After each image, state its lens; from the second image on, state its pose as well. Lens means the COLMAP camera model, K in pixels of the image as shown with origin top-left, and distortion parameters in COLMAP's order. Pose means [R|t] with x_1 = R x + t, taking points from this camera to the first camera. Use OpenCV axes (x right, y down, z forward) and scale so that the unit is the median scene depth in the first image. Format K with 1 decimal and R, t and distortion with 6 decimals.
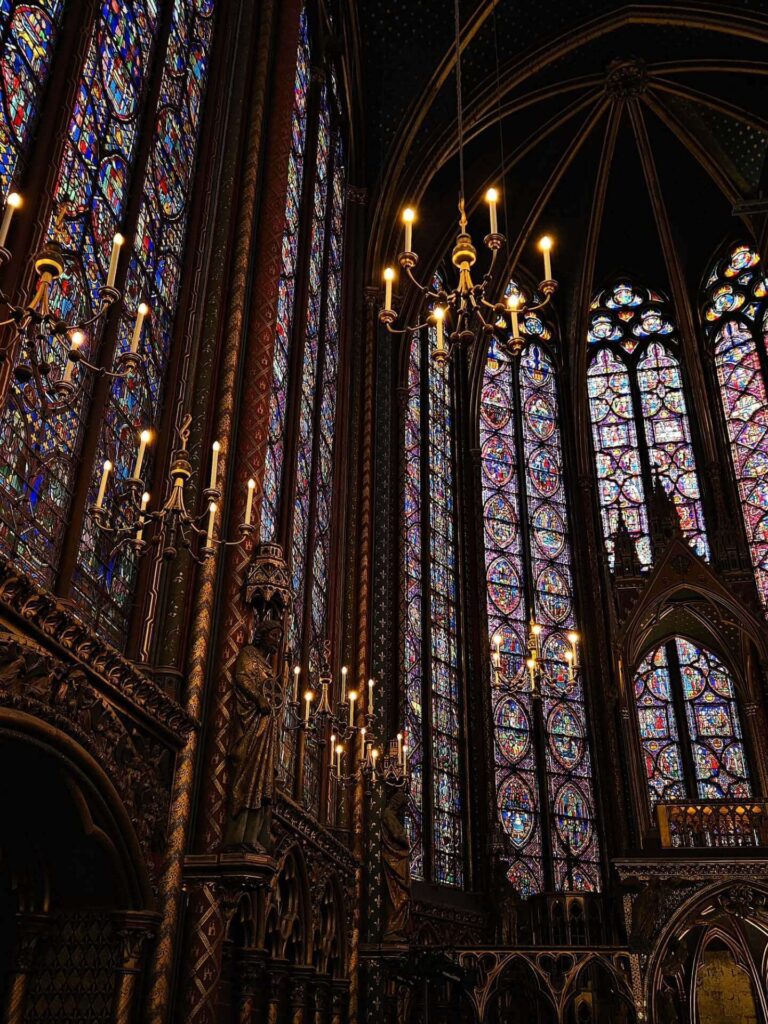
lens RADIAL K [[984.9, 0, 384.0], [0, 984.9, 512.0], [0, 0, 1]] dist [0.111118, -0.014436]
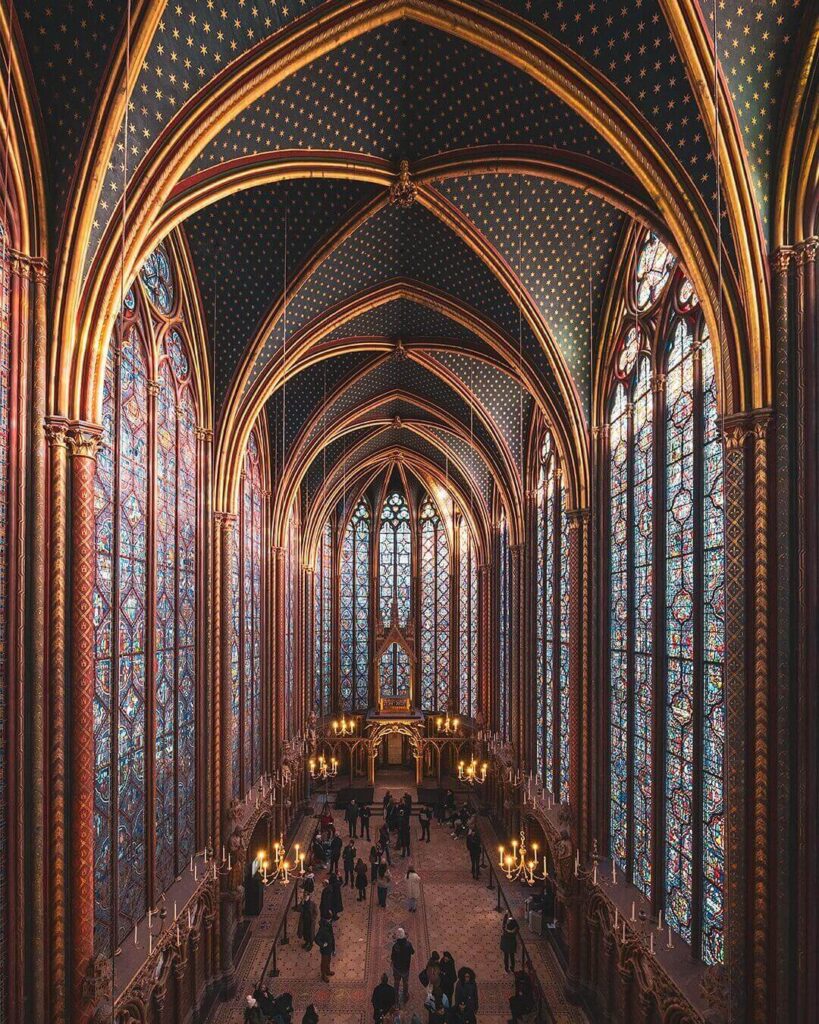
lens RADIAL K [[453.6, 0, 392.3], [0, 453.6, 613.6], [0, 0, 1]] dist [0.000606, -0.000031]
pose [[0.982779, -0.010253, 0.184501, -0.002369], [-0.081253, 0.872777, 0.481308, -0.603429], [-0.165963, -0.488011, 0.856914, -0.247859]]
